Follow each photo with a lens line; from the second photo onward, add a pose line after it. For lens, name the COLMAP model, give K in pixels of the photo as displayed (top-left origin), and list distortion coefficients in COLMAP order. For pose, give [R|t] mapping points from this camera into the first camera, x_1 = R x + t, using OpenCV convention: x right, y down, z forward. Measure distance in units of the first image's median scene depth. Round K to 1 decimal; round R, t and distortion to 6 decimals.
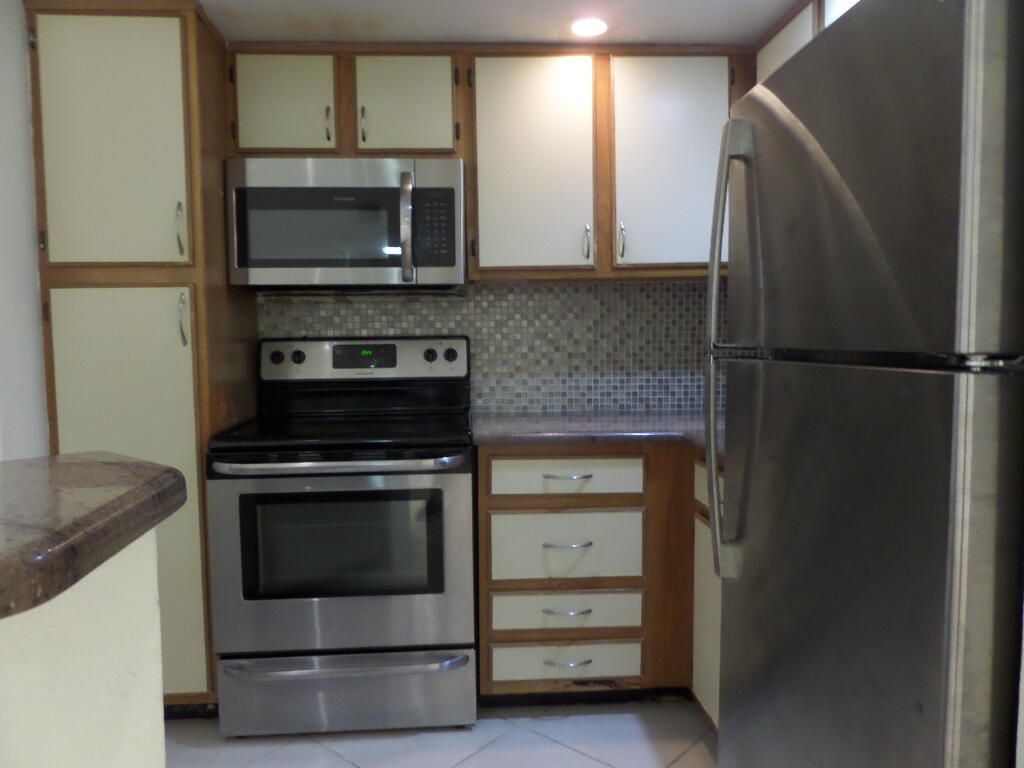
lens RADIAL K [[751.2, 0, 512.2], [0, 751.2, 381.6], [0, 0, 1]] dist [-0.003701, -0.009443]
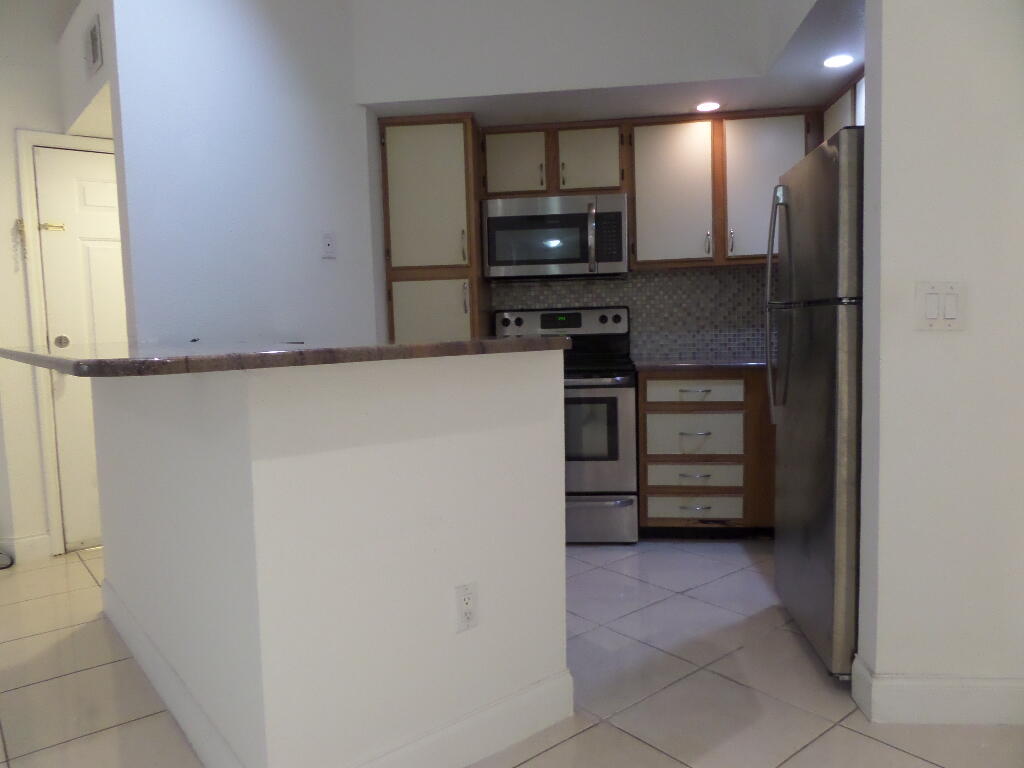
lens RADIAL K [[754.0, 0, 515.7], [0, 754.0, 382.7], [0, 0, 1]] dist [-0.000141, -0.008707]
pose [[0.984988, -0.004118, -0.172572, -0.023470], [0.008139, 0.999711, 0.022602, 0.064555], [0.172429, -0.023667, 0.984738, -0.607433]]
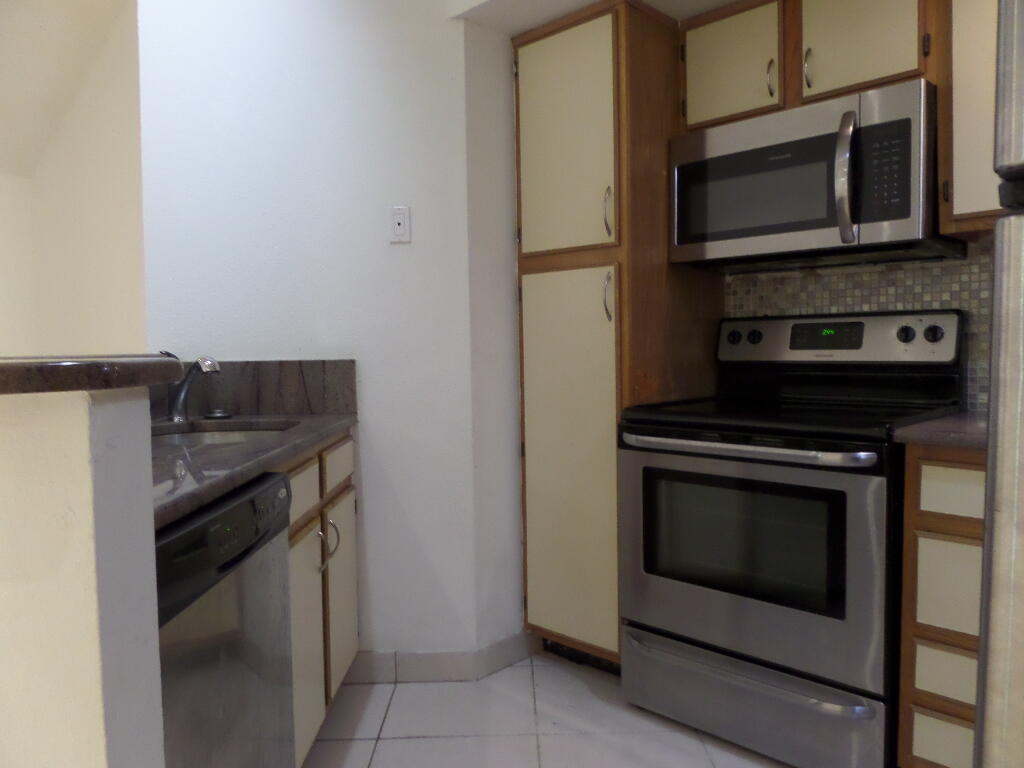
lens RADIAL K [[751.2, 0, 512.2], [0, 751.2, 381.6], [0, 0, 1]] dist [-0.003701, -0.009443]
pose [[0.661442, 0.039305, -0.748966, 0.242220], [-0.044159, 0.998934, 0.013425, 0.026005], [0.748695, 0.024194, 0.662473, 0.170666]]
